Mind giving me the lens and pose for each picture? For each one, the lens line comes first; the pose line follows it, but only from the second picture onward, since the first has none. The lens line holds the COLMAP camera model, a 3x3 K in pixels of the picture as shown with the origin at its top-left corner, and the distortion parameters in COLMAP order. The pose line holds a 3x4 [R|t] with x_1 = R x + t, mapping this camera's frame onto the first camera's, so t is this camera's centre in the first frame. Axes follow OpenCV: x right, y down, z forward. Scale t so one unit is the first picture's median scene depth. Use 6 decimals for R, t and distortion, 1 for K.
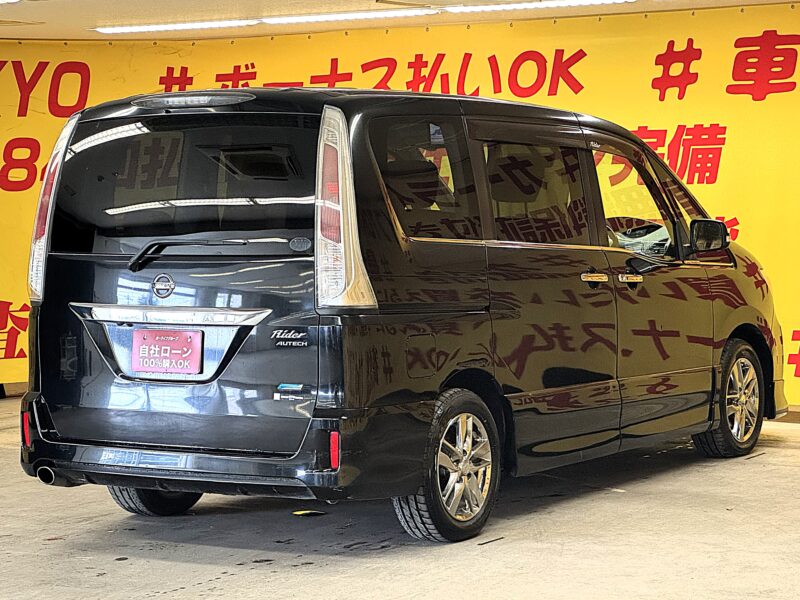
lens RADIAL K [[2086.7, 0, 342.0], [0, 2086.7, 300.3], [0, 0, 1]] dist [0.024450, 1.564750]
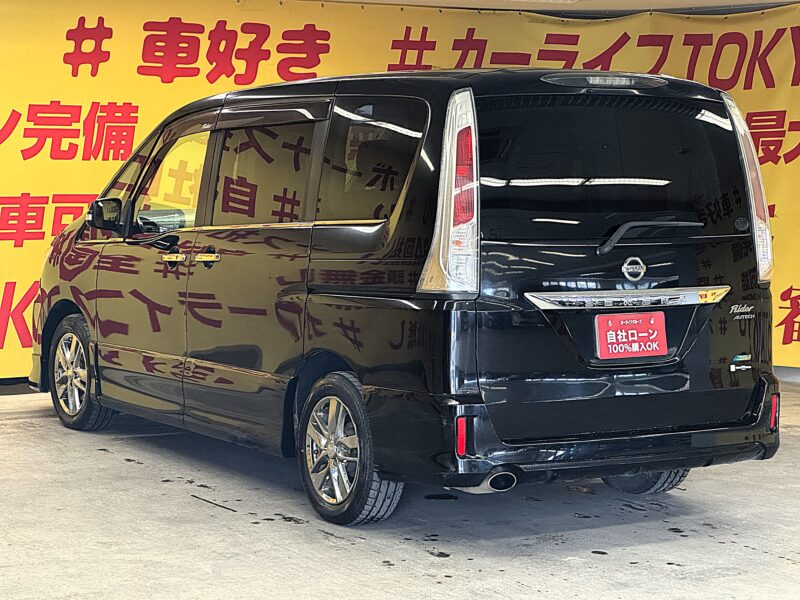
lens RADIAL K [[1936.6, 0, 399.2], [0, 1936.6, 324.4], [0, 0, 1]] dist [0.041832, 1.402799]
pose [[0.435595, -0.066076, 0.897714, -0.638284], [0.035685, 0.997786, 0.056126, -0.024147], [-0.899435, 0.007586, 0.436988, 0.464276]]
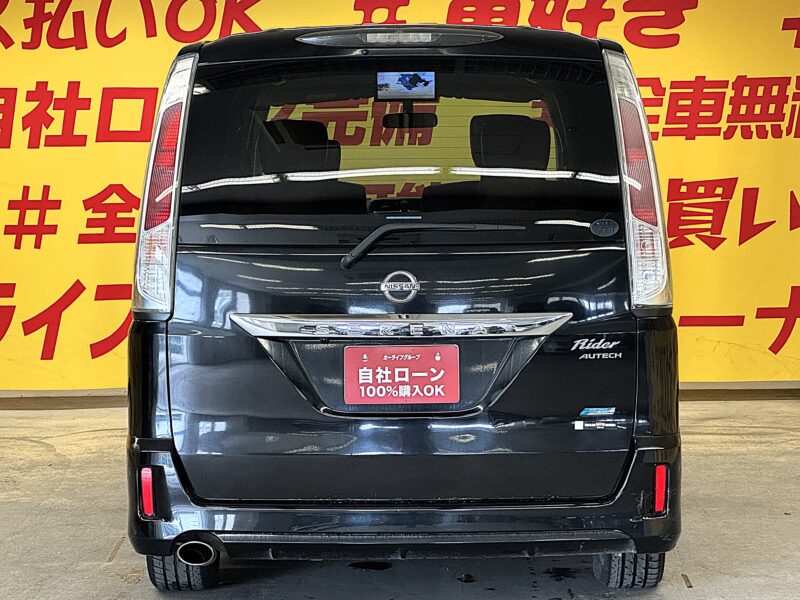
lens RADIAL K [[2121.8, 0, 400.0], [0, 2121.8, 300.0], [0, 0, 1]] dist [0.057594, 0.691009]
pose [[0.842535, -0.040122, 0.537145, -0.327066], [0.029311, 0.999159, 0.028656, -0.015937], [-0.537843, -0.008399, 0.843003, 0.240519]]
